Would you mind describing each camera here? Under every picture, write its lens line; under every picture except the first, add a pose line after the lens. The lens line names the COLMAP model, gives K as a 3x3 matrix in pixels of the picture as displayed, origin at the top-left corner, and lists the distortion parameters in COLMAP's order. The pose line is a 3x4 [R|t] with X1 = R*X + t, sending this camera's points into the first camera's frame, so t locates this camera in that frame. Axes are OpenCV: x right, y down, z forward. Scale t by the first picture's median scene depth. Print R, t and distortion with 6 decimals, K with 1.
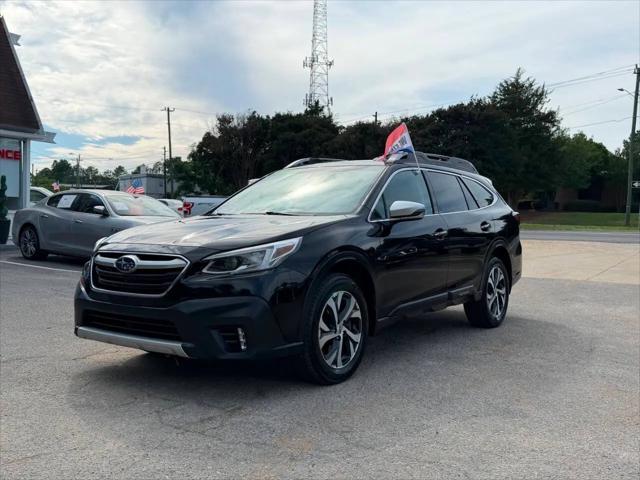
lens RADIAL K [[610.1, 0, 325.6], [0, 610.1, 242.9], [0, 0, 1]] dist [0.026108, 0.000000]
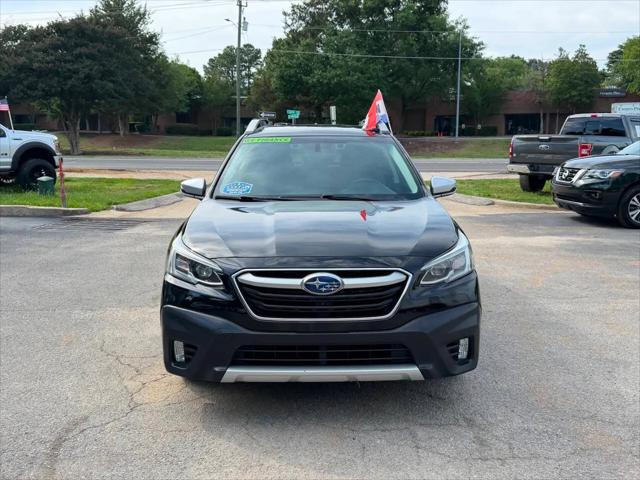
lens RADIAL K [[610.1, 0, 327.1], [0, 610.1, 237.4], [0, 0, 1]] dist [0.026108, 0.000000]
pose [[0.807336, -0.093852, 0.582581, -0.726984], [0.025294, 0.991868, 0.124736, -0.118403], [-0.589550, -0.085968, 0.803144, 0.325398]]
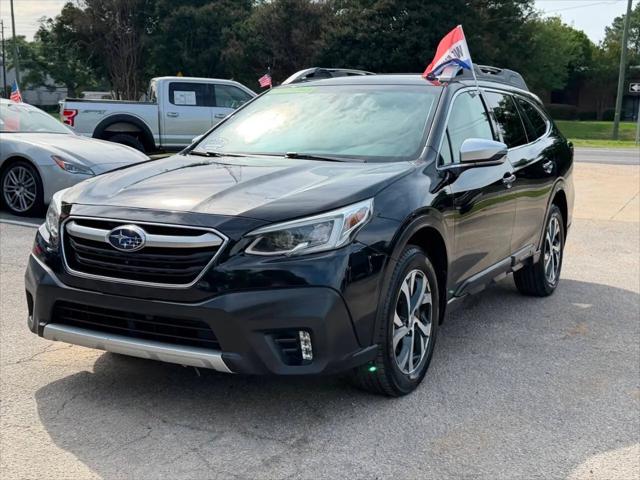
lens RADIAL K [[789.0, 0, 322.3], [0, 789.0, 253.3], [0, 0, 1]] dist [0.038885, 0.000000]
pose [[0.993322, -0.009261, 0.115007, -0.192333], [-0.004663, 0.992736, 0.120219, -0.053598], [-0.115285, -0.119952, 0.986063, 0.083794]]
